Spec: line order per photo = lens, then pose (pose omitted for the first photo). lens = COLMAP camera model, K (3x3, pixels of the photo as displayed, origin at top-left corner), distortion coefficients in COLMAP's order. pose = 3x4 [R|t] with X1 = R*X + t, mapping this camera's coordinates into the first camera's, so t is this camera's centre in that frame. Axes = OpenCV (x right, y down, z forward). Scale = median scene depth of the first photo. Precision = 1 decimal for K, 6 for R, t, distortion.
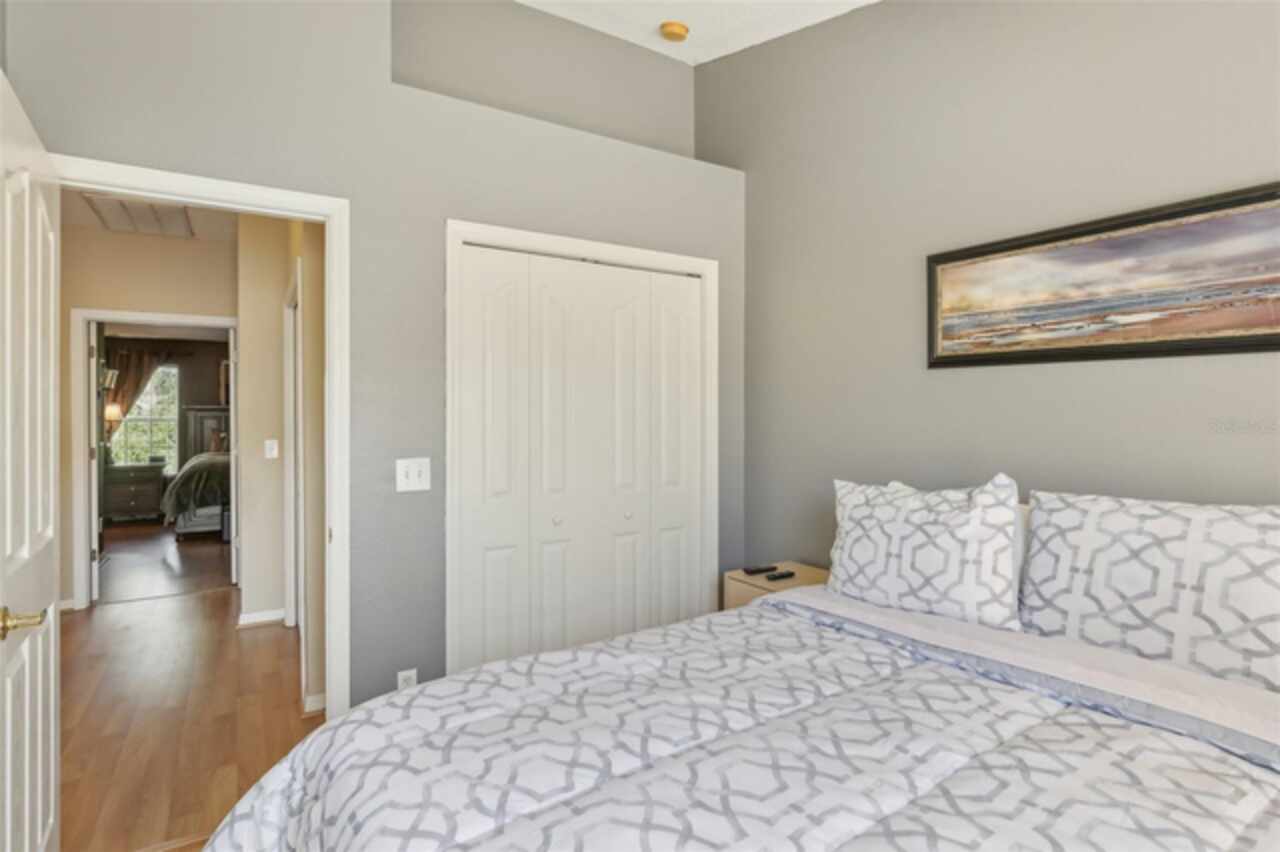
lens RADIAL K [[619.9, 0, 630.5], [0, 619.9, 419.1], [0, 0, 1]] dist [-0.010785, 0.000285]
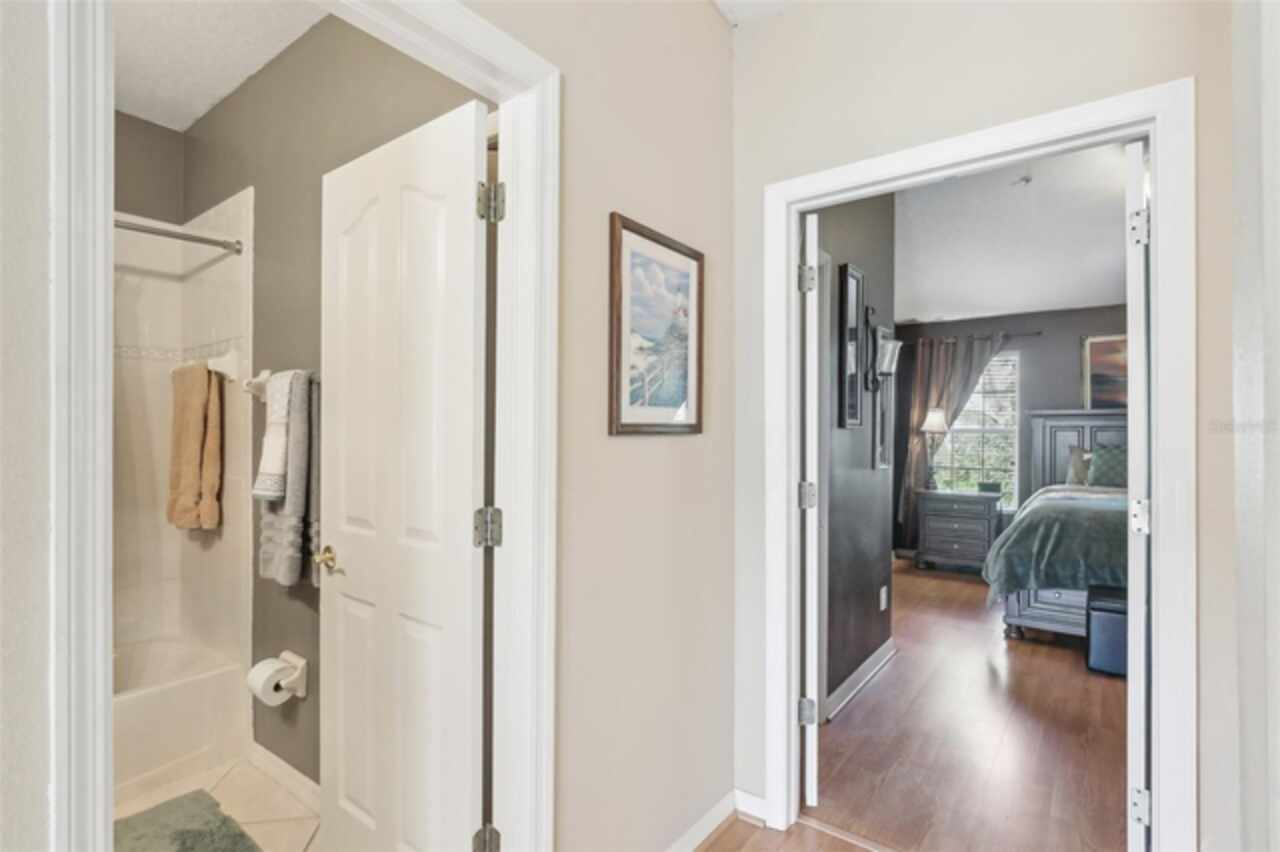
lens RADIAL K [[610.4, 0, 640.0], [0, 610.4, 426.0], [0, 0, 1]] dist [0.000597, 0.000367]
pose [[0.352920, 0.000380, -0.935653, -0.308424], [-0.012697, 0.999910, -0.004384, 0.004166], [0.935567, 0.013427, 0.352893, 0.455003]]
